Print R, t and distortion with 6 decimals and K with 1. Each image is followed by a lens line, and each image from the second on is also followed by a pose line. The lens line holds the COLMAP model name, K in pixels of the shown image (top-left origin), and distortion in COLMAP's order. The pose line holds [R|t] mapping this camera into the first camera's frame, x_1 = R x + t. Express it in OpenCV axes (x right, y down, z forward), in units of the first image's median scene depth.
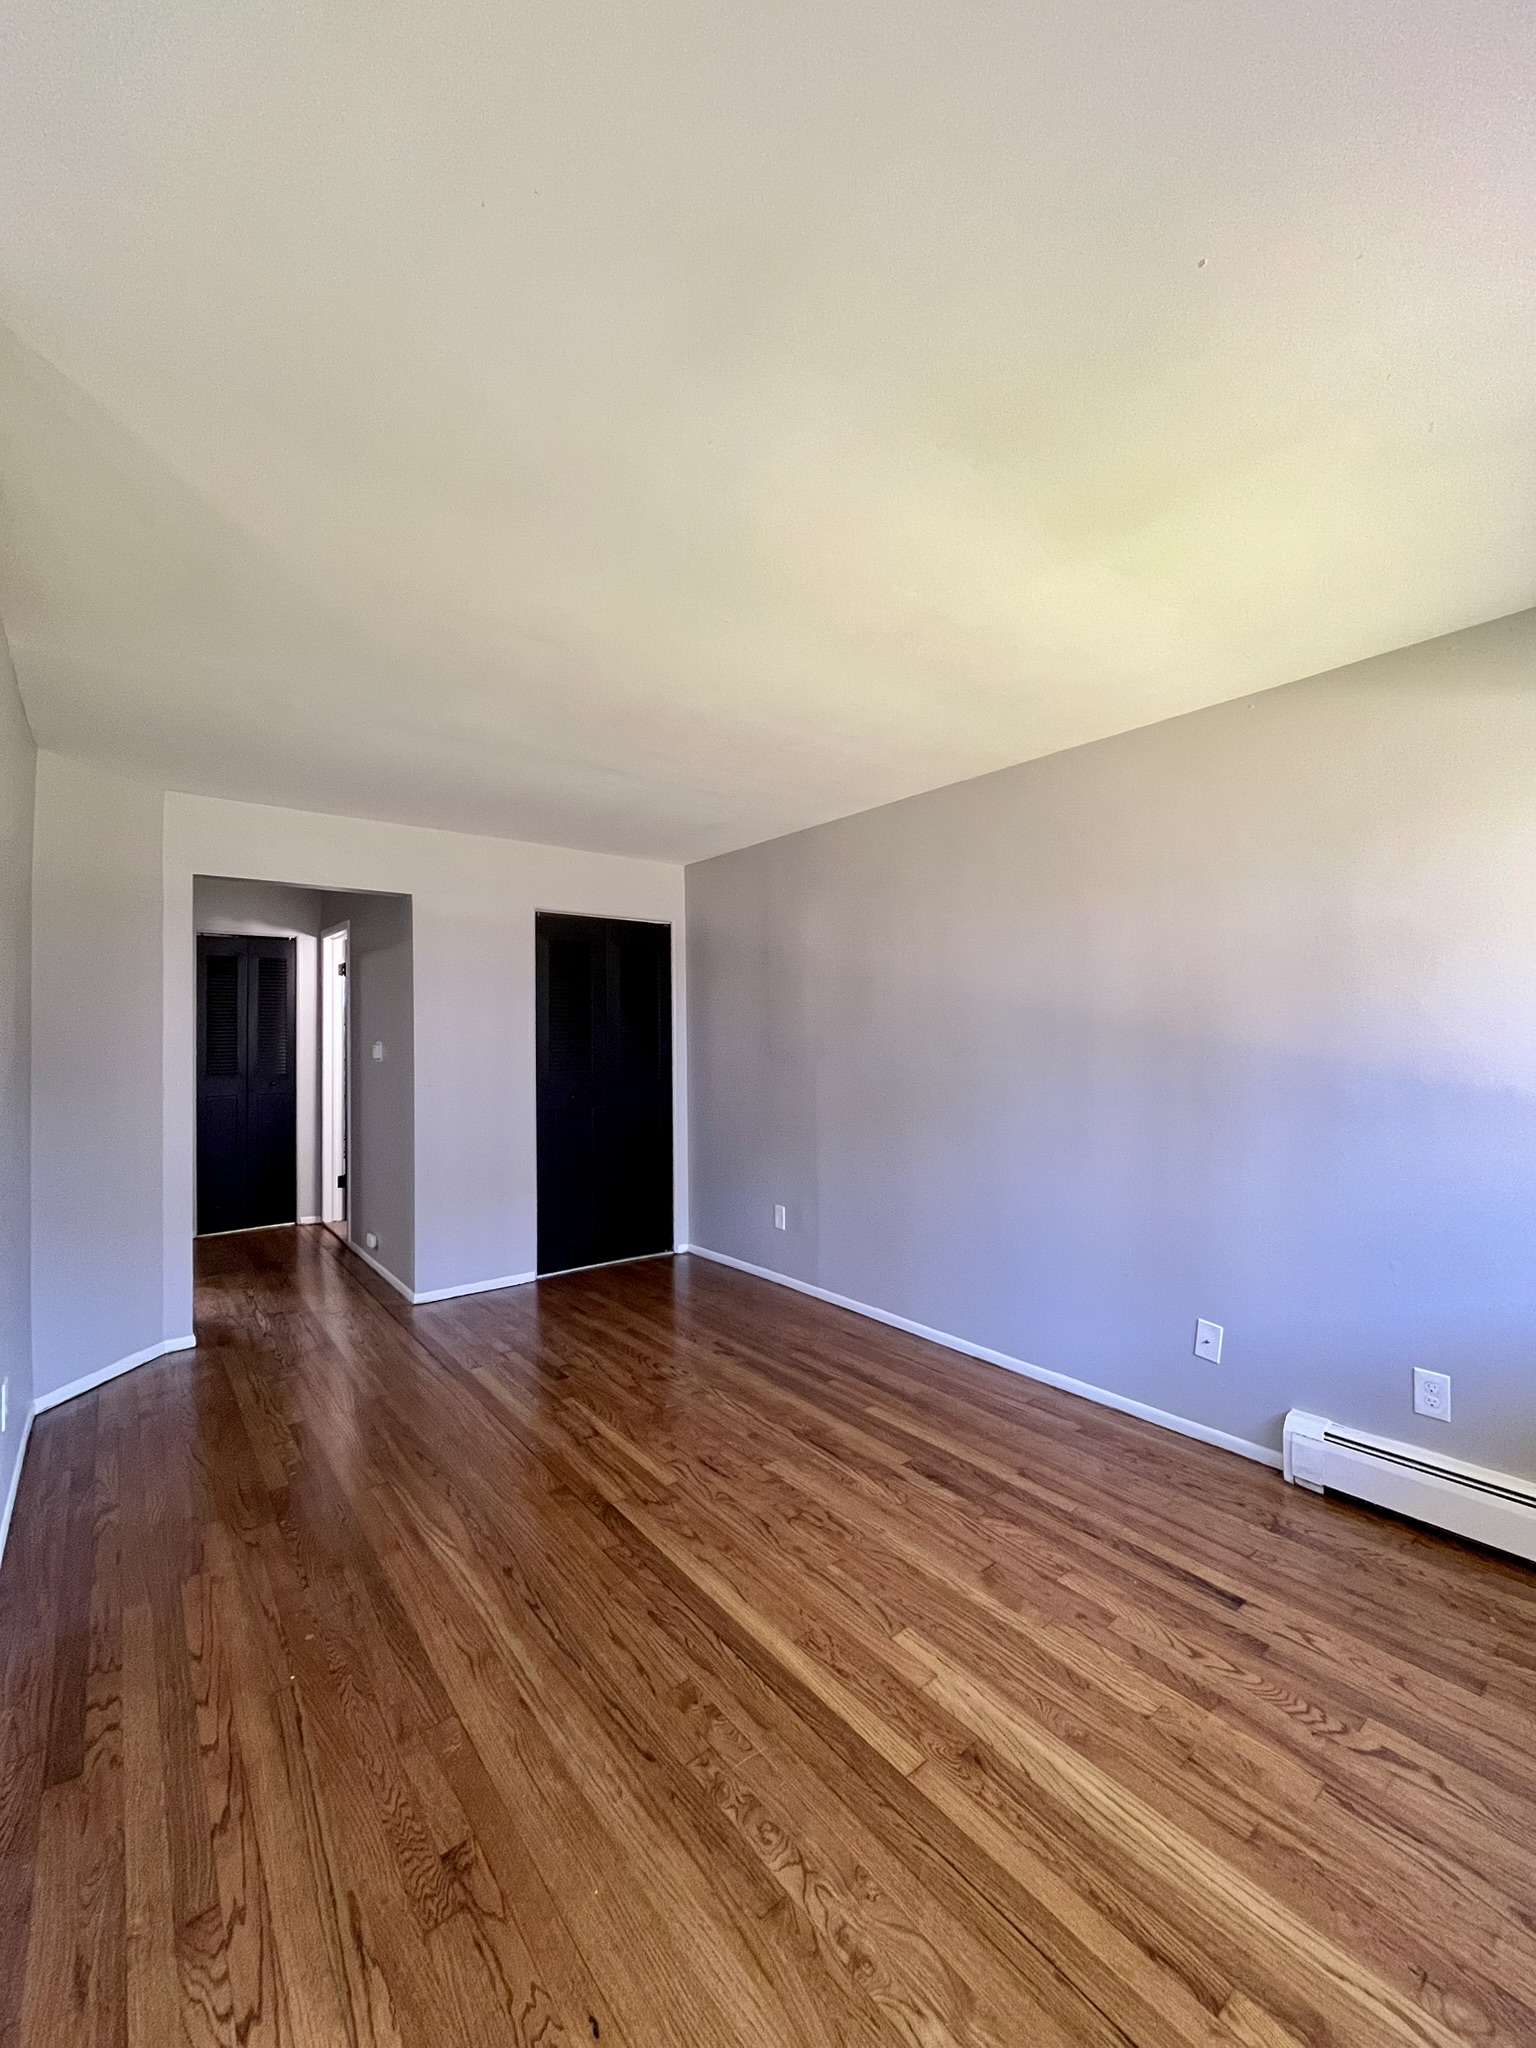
lens RADIAL K [[824.8, 0, 770.3], [0, 824.8, 1022.6], [0, 0, 1]] dist [0.000204, 0.000085]
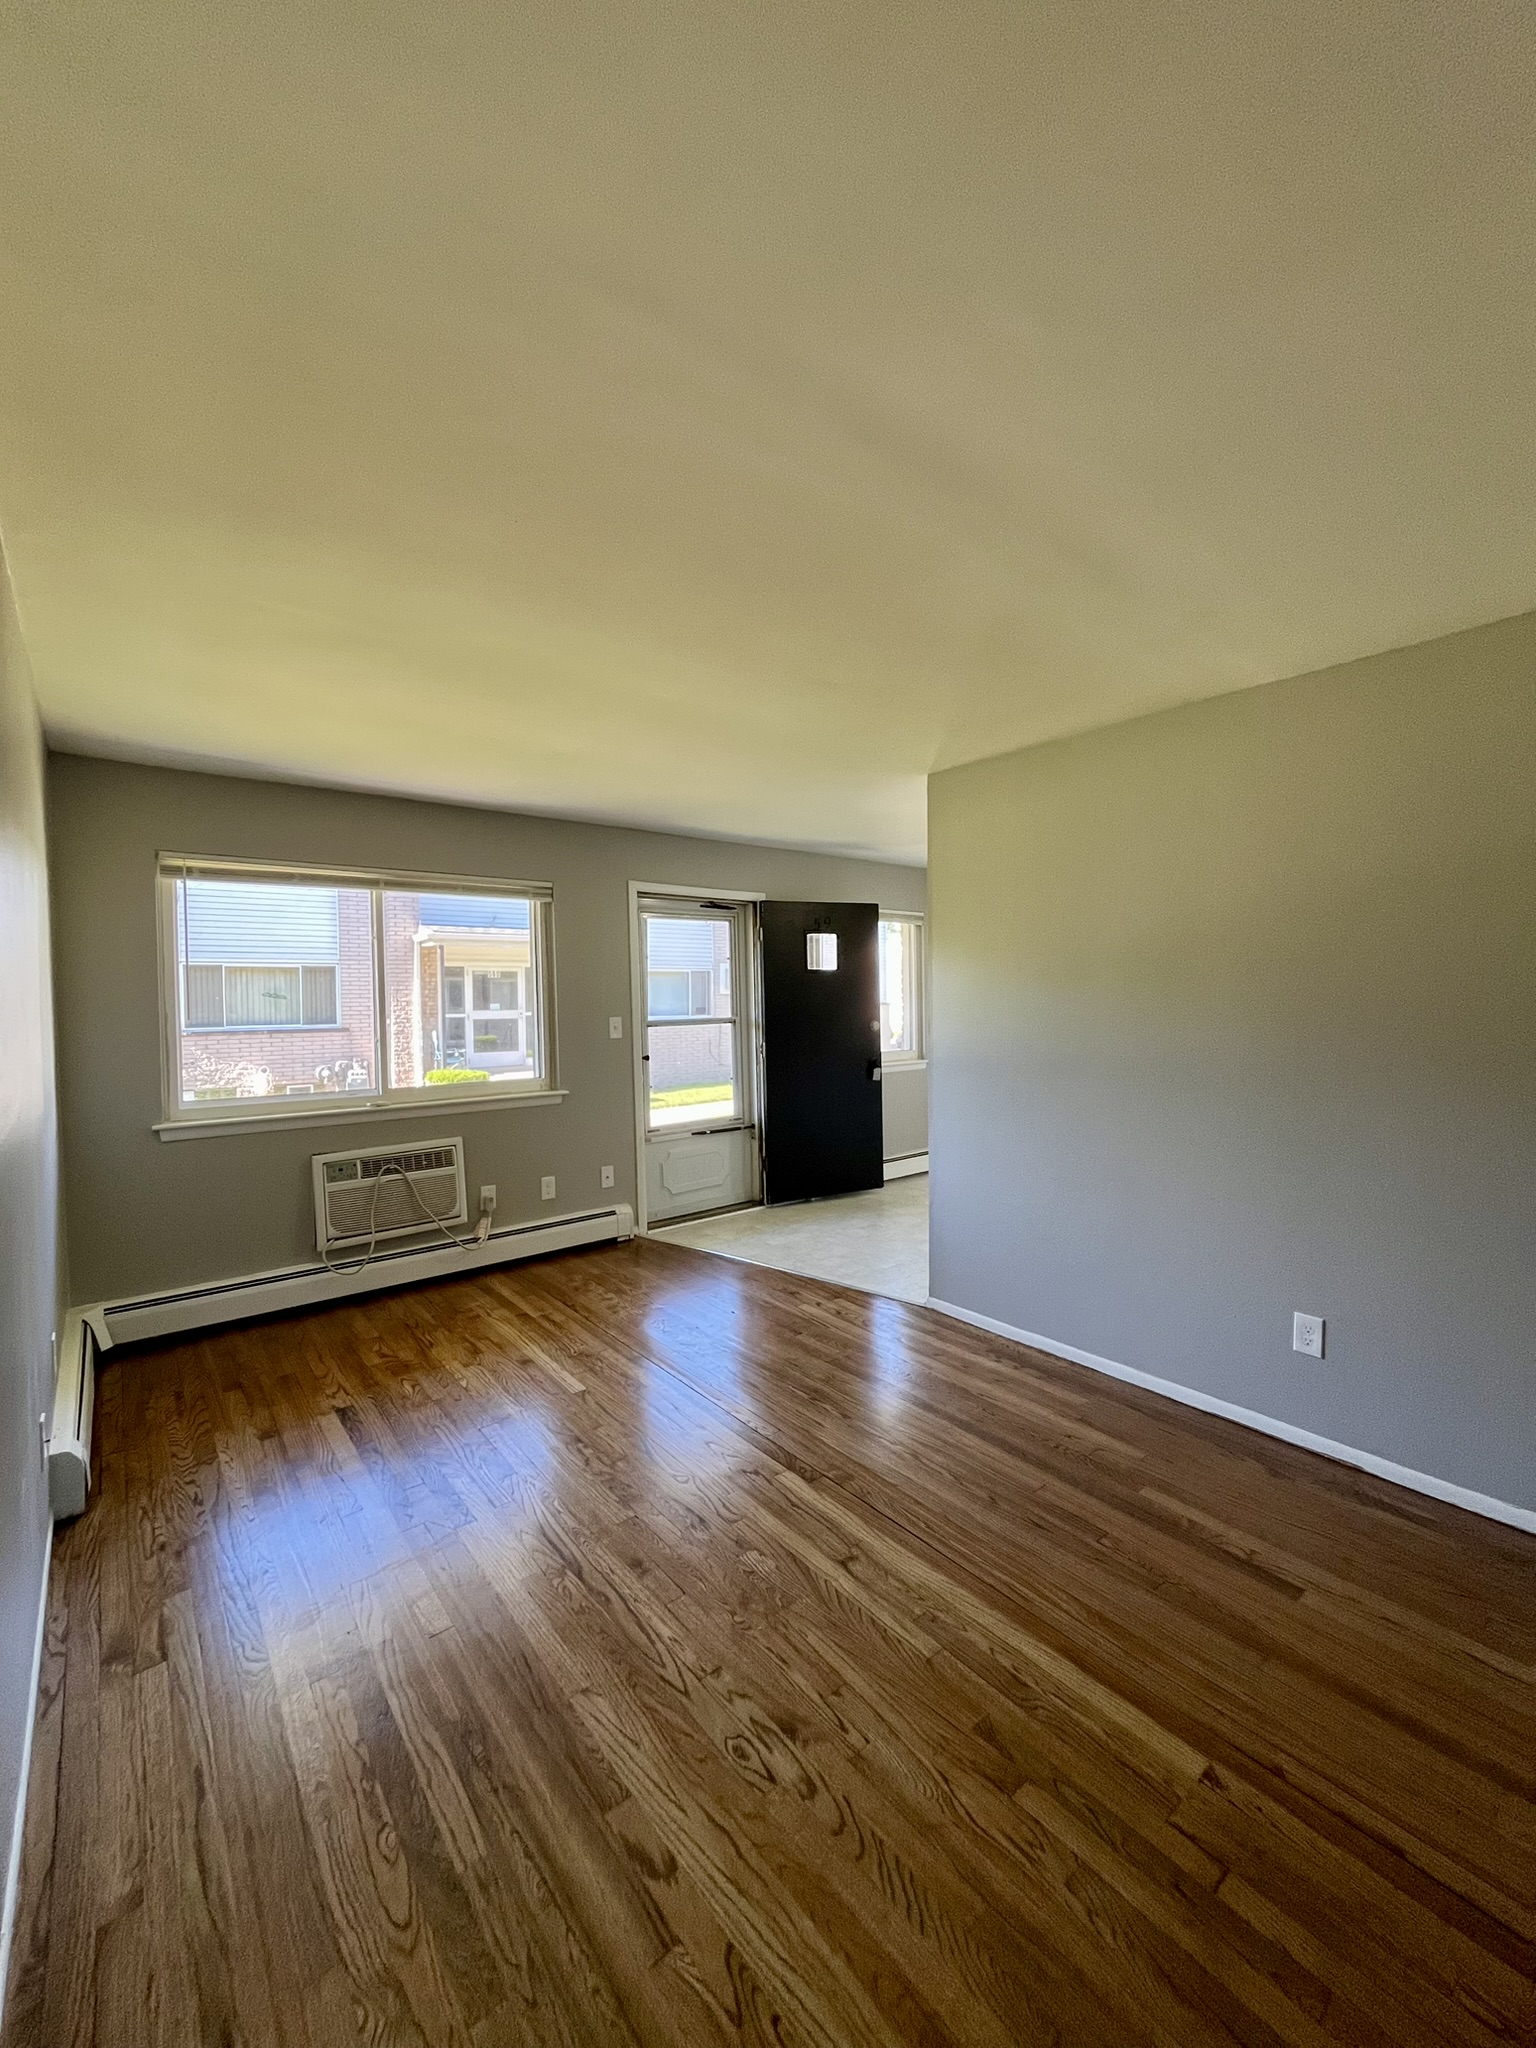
lens RADIAL K [[824.8, 0, 767.7], [0, 824.8, 1018.6], [0, 0, 1]] dist [0.000204, 0.000085]
pose [[-0.999853, 0.016900, -0.002834, -0.142614], [0.016852, 0.999722, 0.016483, -0.008161], [0.003112, 0.016433, -0.999860, 1.684976]]
